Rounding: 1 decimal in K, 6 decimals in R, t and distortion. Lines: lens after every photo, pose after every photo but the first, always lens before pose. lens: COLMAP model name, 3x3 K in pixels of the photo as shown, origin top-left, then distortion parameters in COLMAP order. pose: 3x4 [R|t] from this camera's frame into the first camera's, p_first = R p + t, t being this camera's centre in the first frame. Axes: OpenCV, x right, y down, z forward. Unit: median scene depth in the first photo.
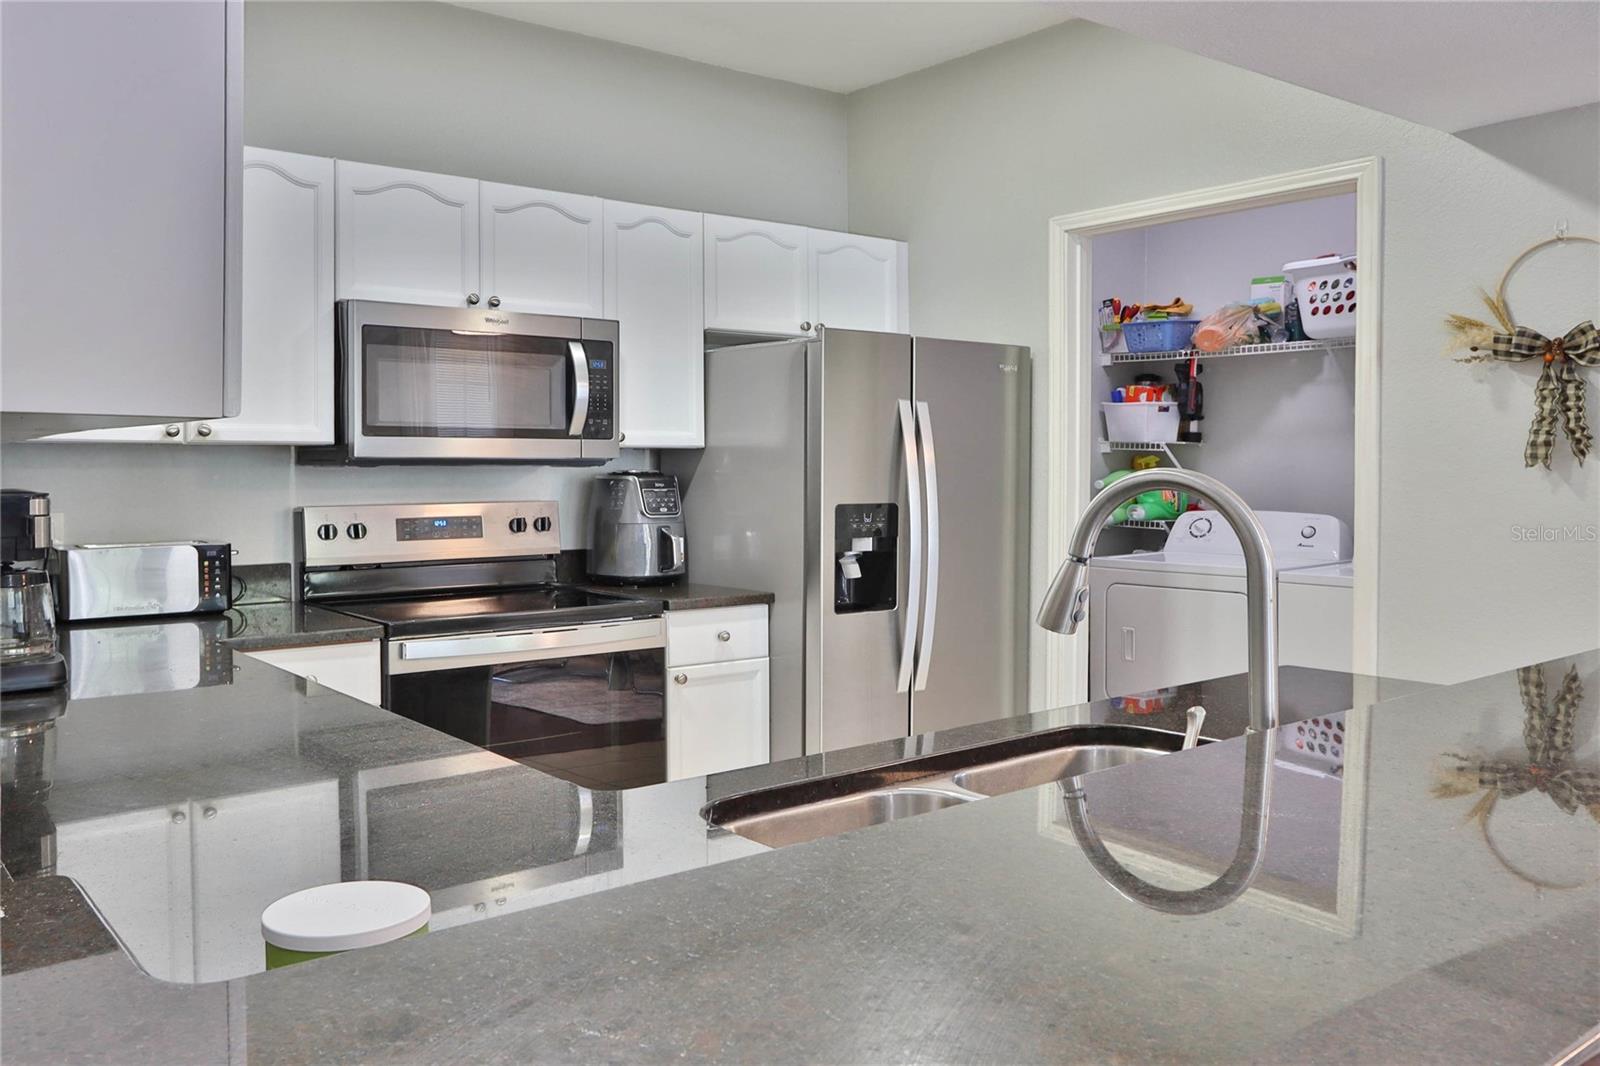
lens RADIAL K [[1301.2, 0, 853.3], [0, 1301.2, 476.0], [0, 0, 1]] dist [0.032206, 0.005186]
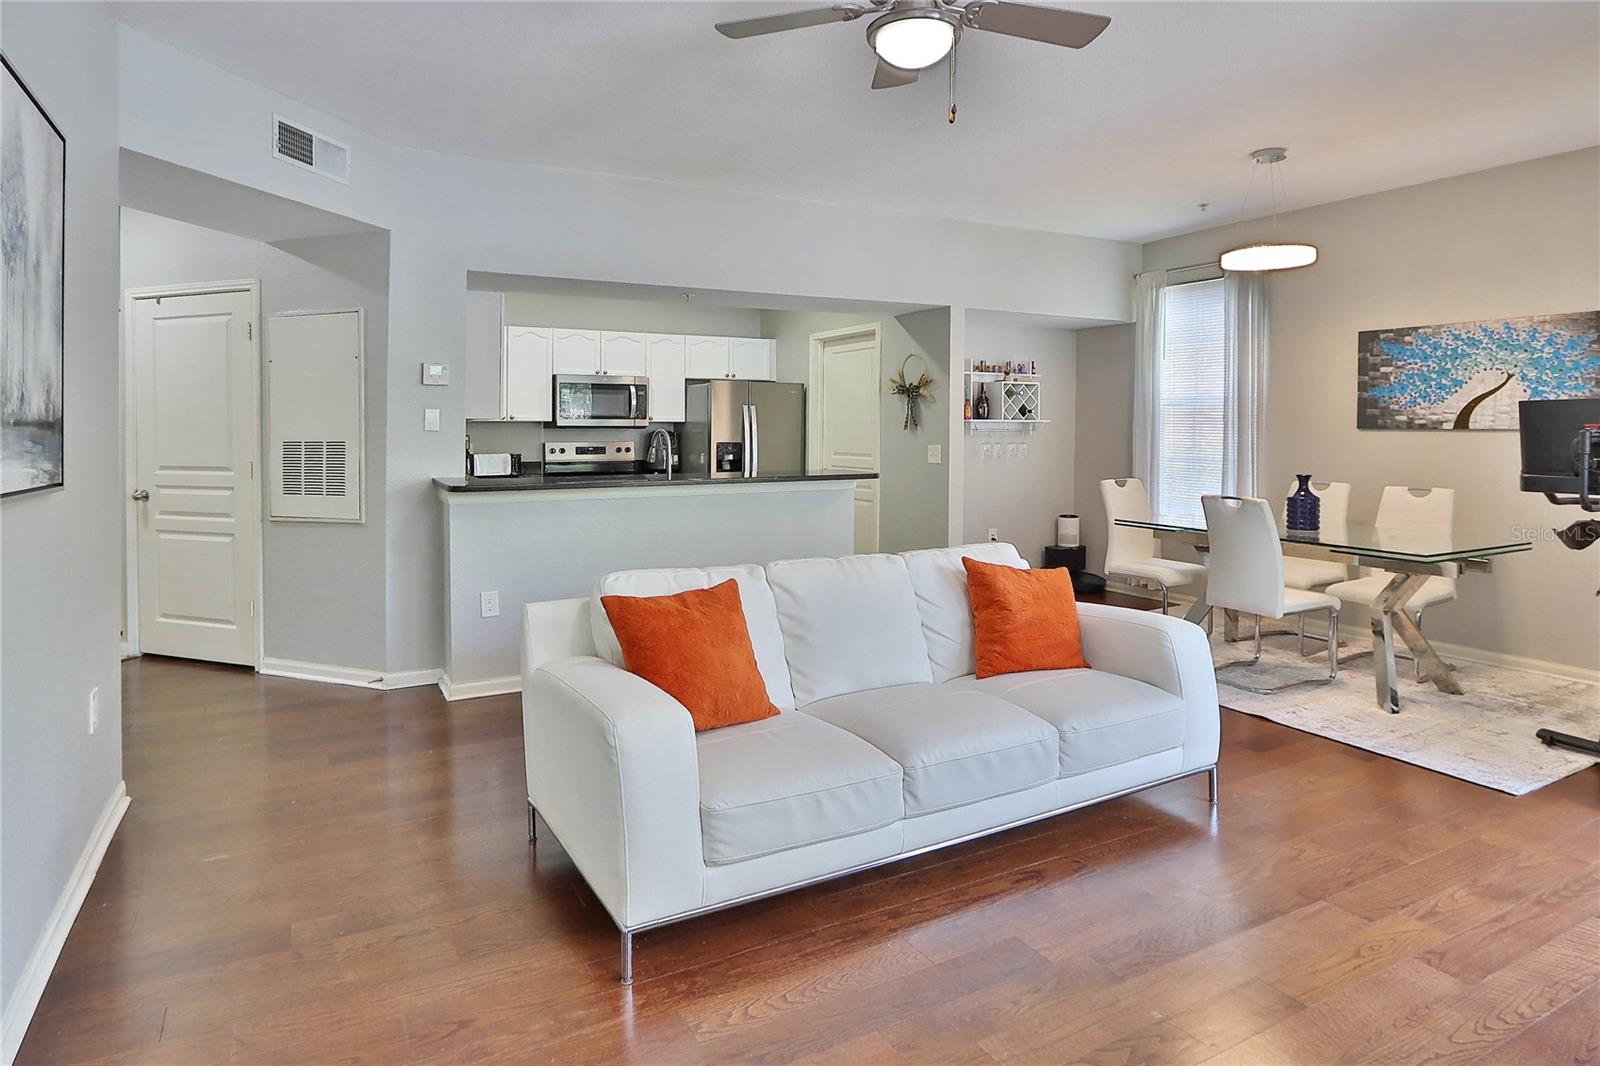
lens RADIAL K [[888.9, 0, 771.7], [0, 888.9, 436.5], [0, 0, 1]] dist [-0.003117, 0.000847]
pose [[0.974855, 0.002148, -0.222830, 0.524541], [-0.002119, 0.999998, 0.000370, 0.008204], [0.222830, 0.000112, 0.974857, -0.845562]]
